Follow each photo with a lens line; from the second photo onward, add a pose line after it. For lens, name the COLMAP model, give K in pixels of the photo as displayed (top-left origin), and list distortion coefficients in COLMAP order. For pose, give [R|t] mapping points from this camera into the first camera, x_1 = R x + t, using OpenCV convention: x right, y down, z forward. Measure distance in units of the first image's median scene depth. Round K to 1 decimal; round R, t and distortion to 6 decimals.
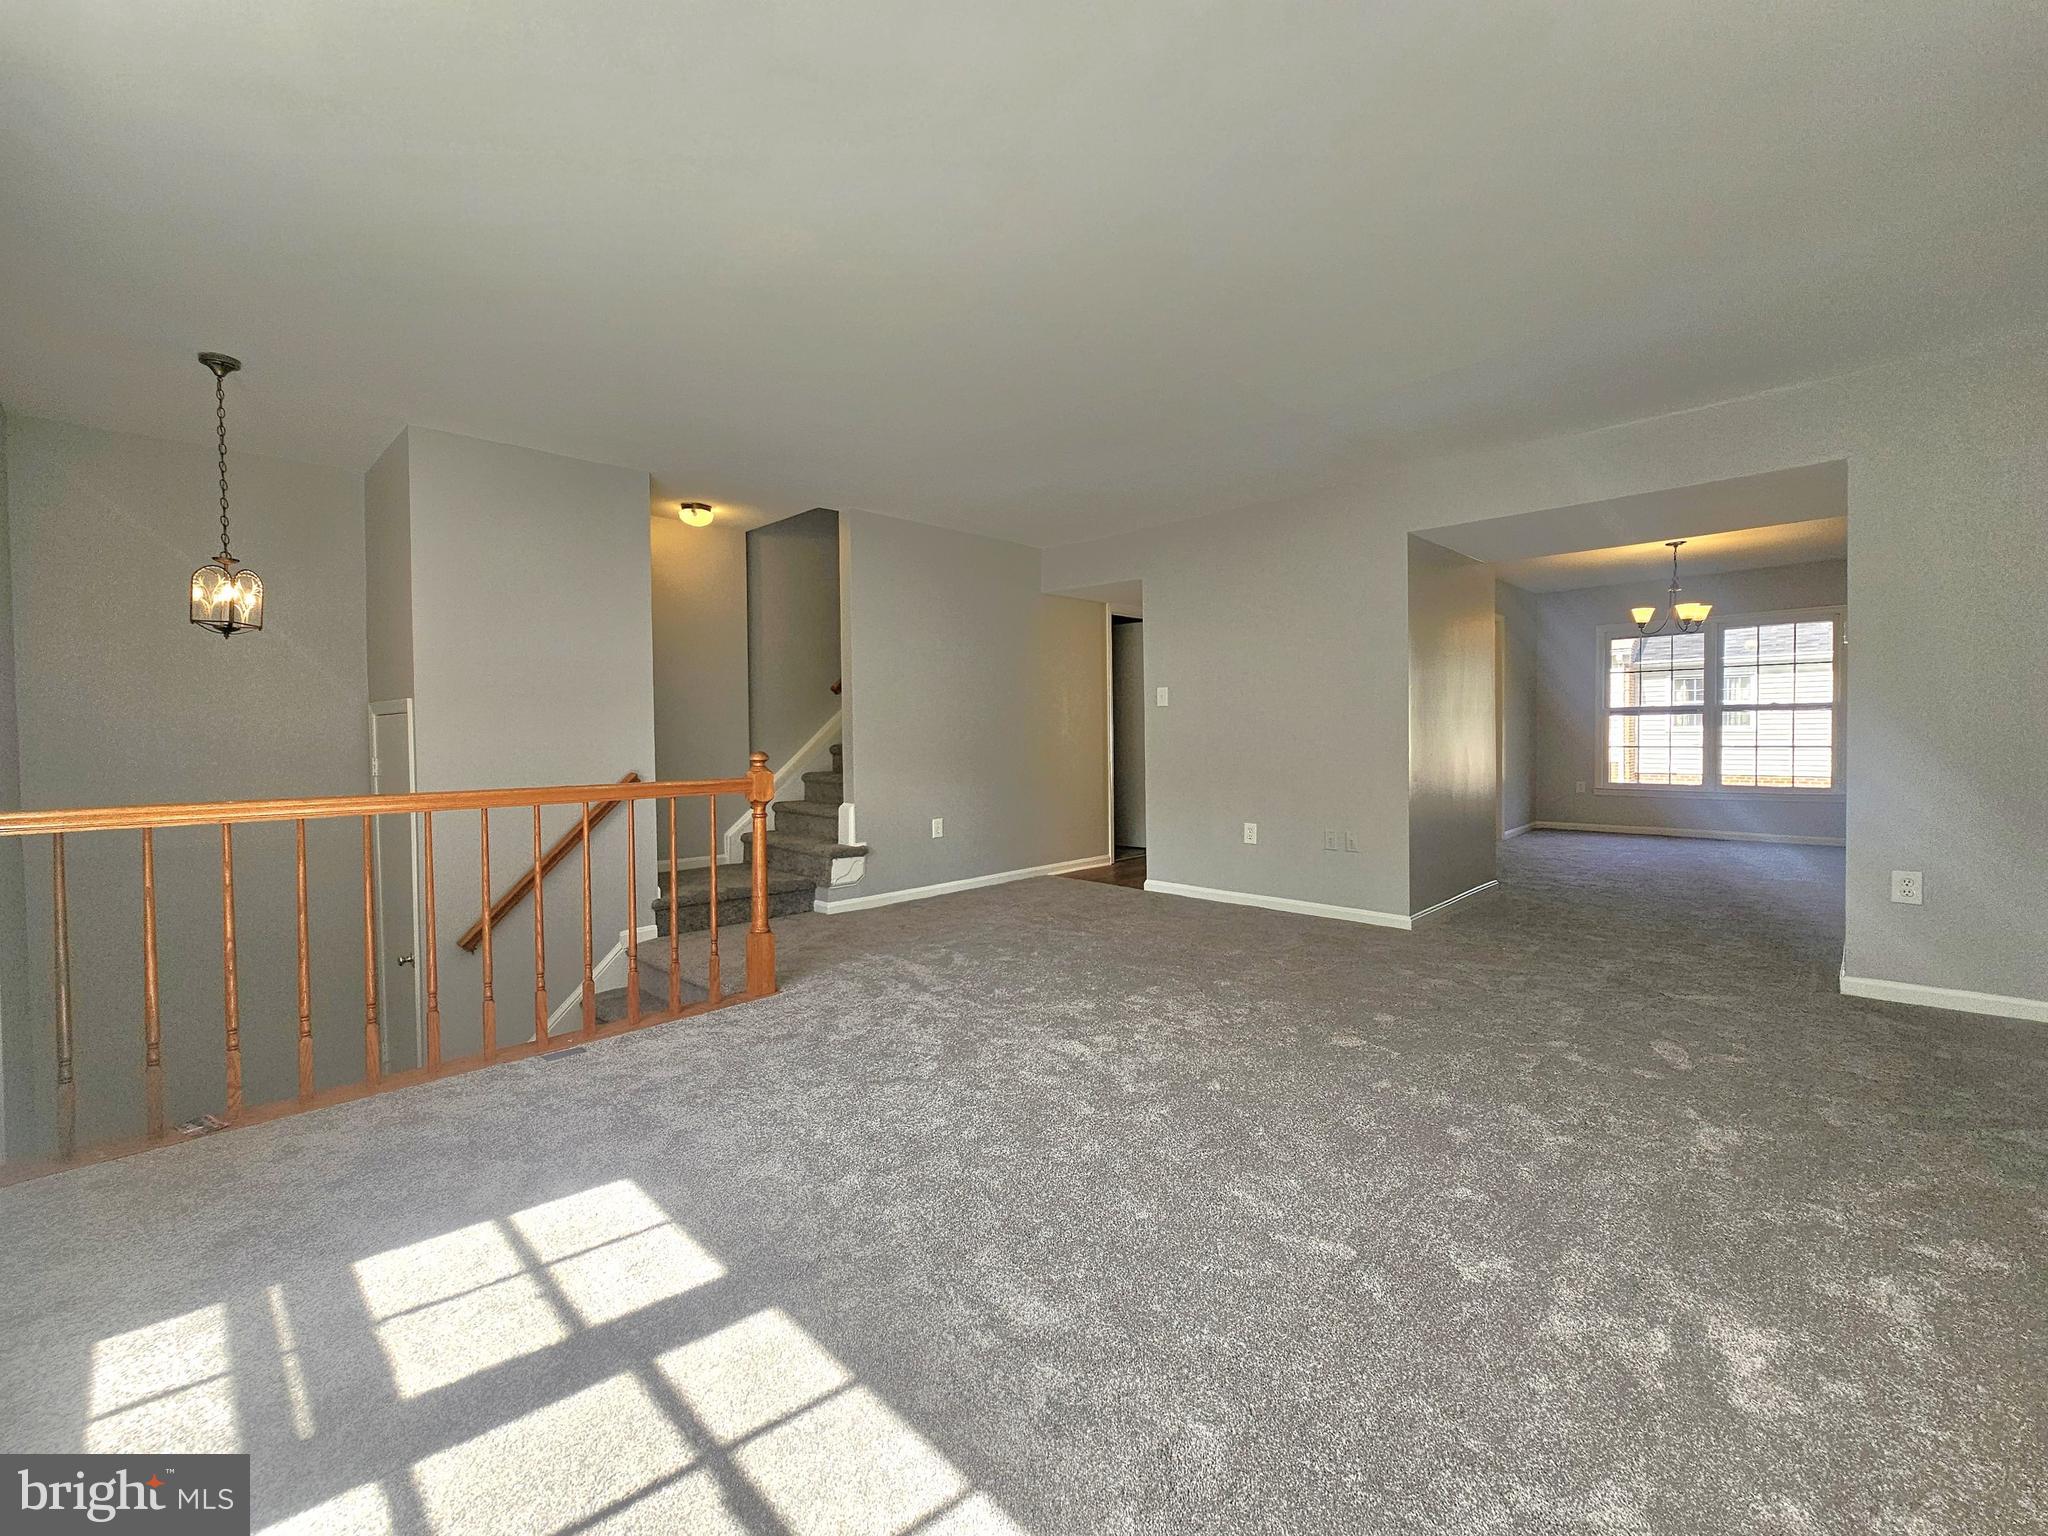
lens RADIAL K [[855.1, 0, 1026.8], [0, 855.1, 776.1], [0, 0, 1]] dist [0.000955, 0.000097]
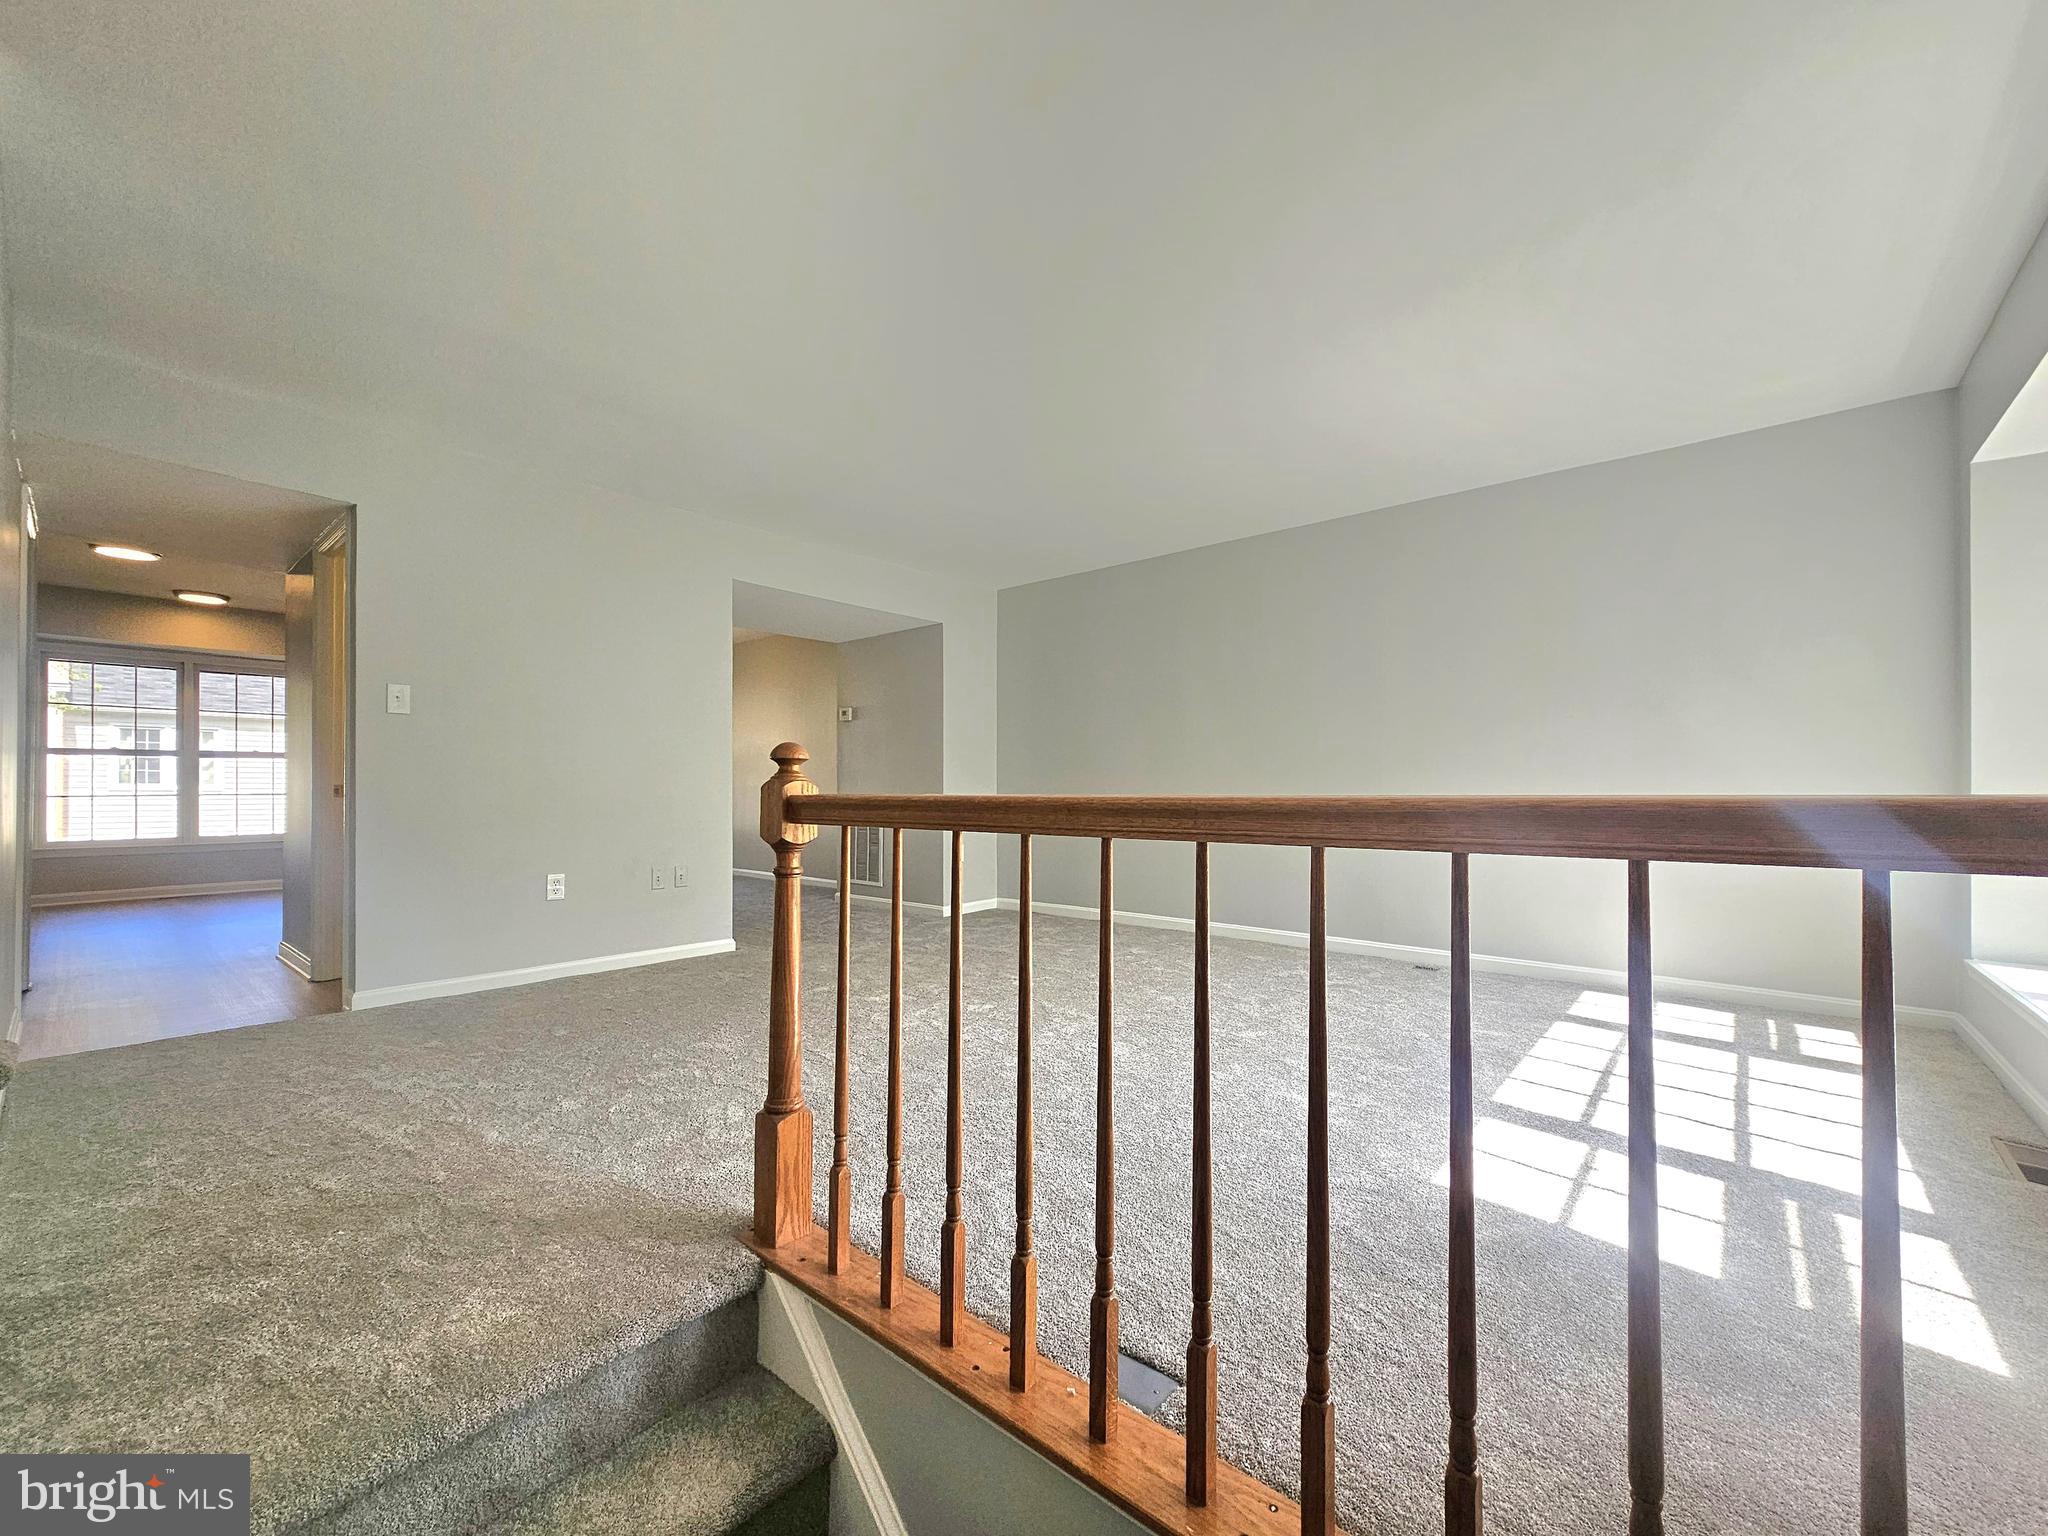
lens RADIAL K [[855.1, 0, 1026.8], [0, 855.1, 776.1], [0, 0, 1]] dist [0.000955, 0.000097]
pose [[-0.028302, 0.011126, 0.999538, -0.206117], [0.051634, 0.998619, -0.009653, -0.001636], [-0.998265, 0.051337, -0.028837, 0.226801]]
